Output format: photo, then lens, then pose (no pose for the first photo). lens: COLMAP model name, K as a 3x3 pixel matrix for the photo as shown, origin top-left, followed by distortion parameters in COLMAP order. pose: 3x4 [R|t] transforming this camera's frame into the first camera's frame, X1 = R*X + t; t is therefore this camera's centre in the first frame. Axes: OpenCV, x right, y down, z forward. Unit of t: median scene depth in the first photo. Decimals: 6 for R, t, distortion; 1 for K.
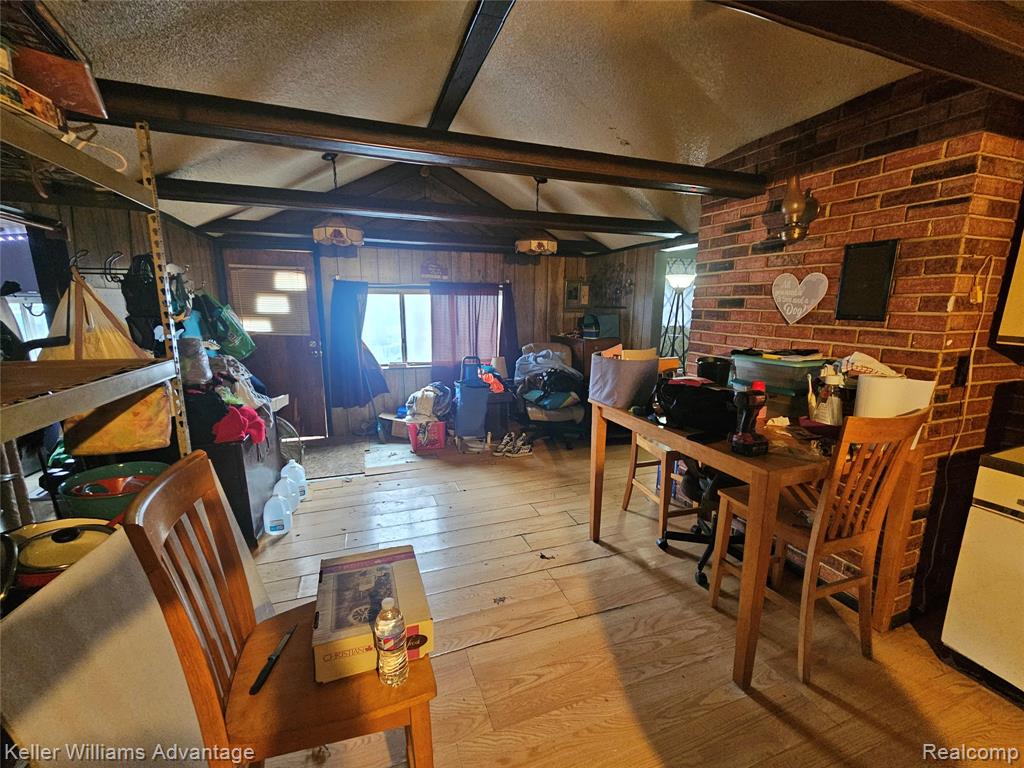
lens RADIAL K [[422.9, 0, 507.0], [0, 422.9, 384.5], [0, 0, 1]] dist [-0.000762, -0.000231]
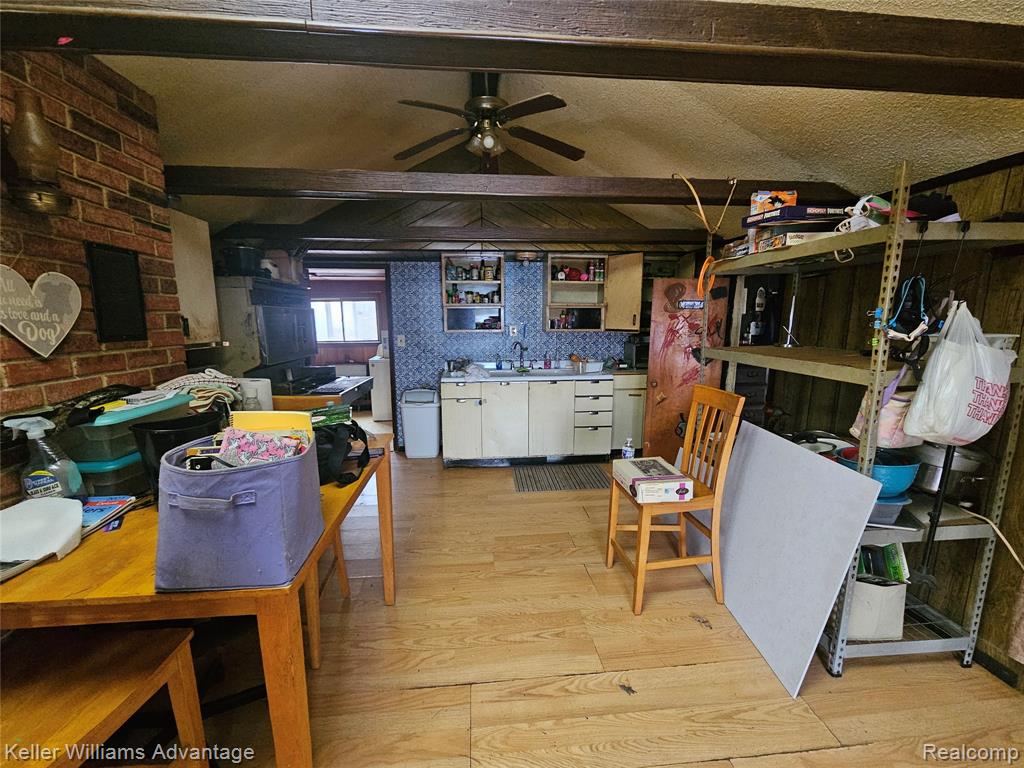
lens RADIAL K [[422.9, 0, 509.9], [0, 422.9, 387.2], [0, 0, 1]] dist [-0.000762, -0.000231]
pose [[-0.969038, -0.037833, 0.243996, -0.100719], [0.048189, 0.940209, 0.337172, -0.332697], [-0.242163, 0.338490, -0.909275, 1.719978]]
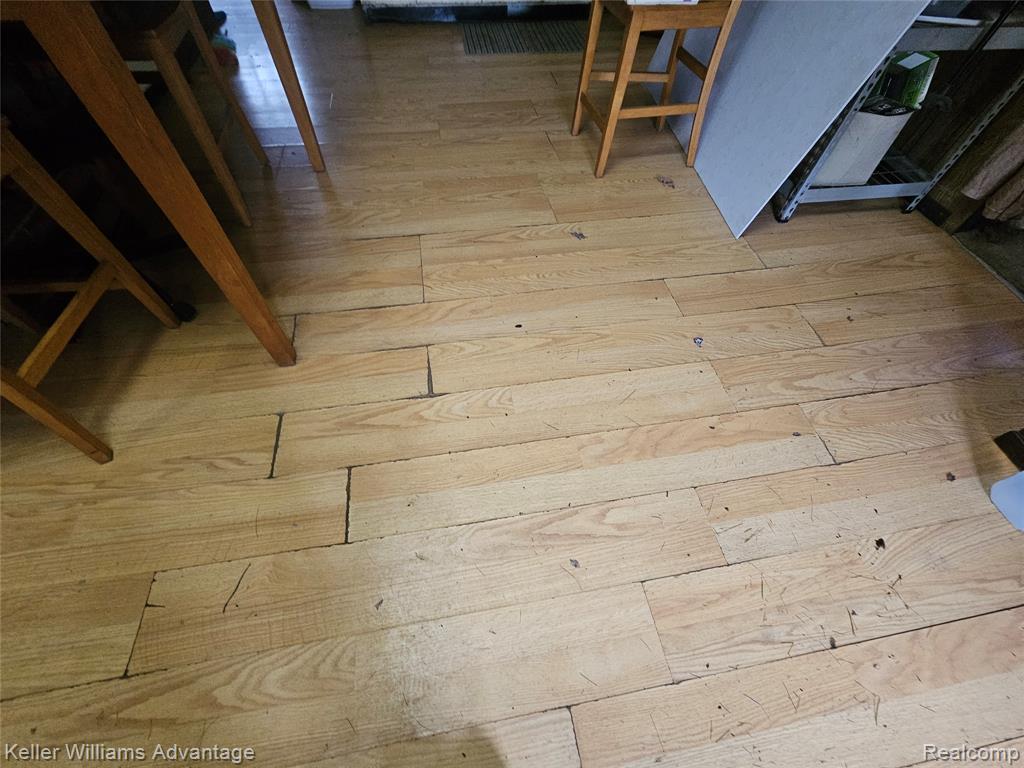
lens RADIAL K [[422.9, 0, 509.6], [0, 422.9, 388.9], [0, 0, 1]] dist [-0.000762, -0.000231]
pose [[-0.984555, -0.156492, 0.078498, -0.126241], [0.007520, 0.410153, 0.911986, -0.090781], [-0.174915, 0.898490, -0.402642, 1.738876]]
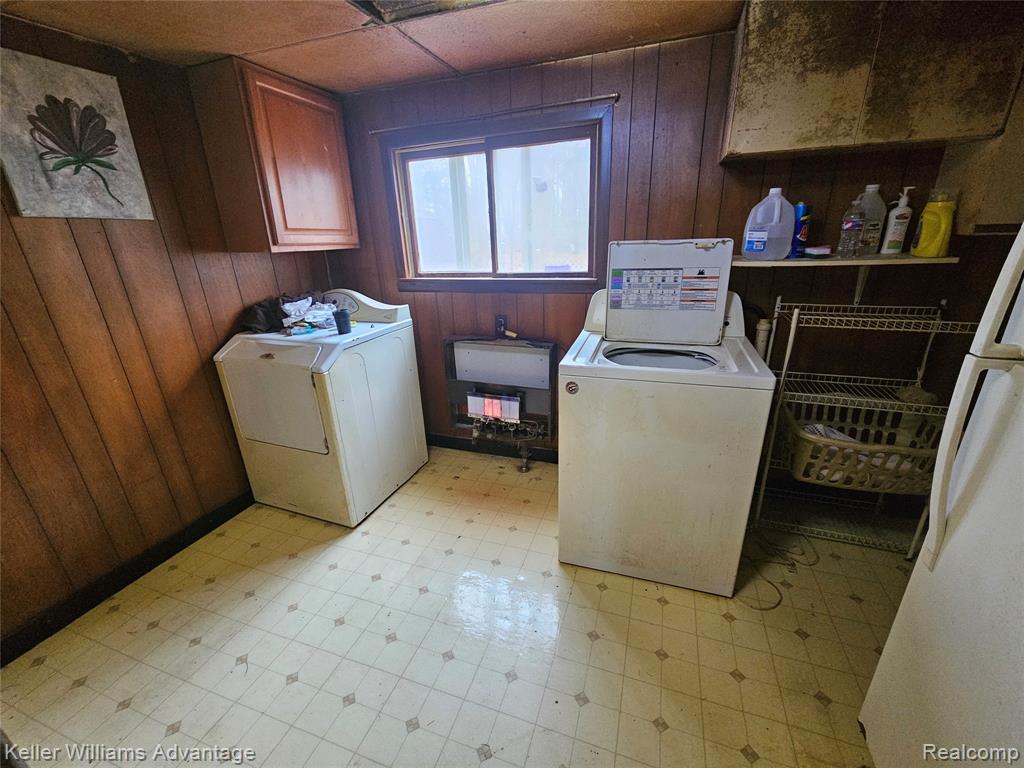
lens RADIAL K [[422.9, 0, 511.5], [0, 422.9, 384.1], [0, 0, 1]] dist [-0.000762, -0.000231]
pose [[-0.775293, -0.194555, 0.600890, 1.331806], [0.149909, 0.867507, 0.474298, 0.149329], [-0.613553, 0.457799, -0.643407, -0.464336]]
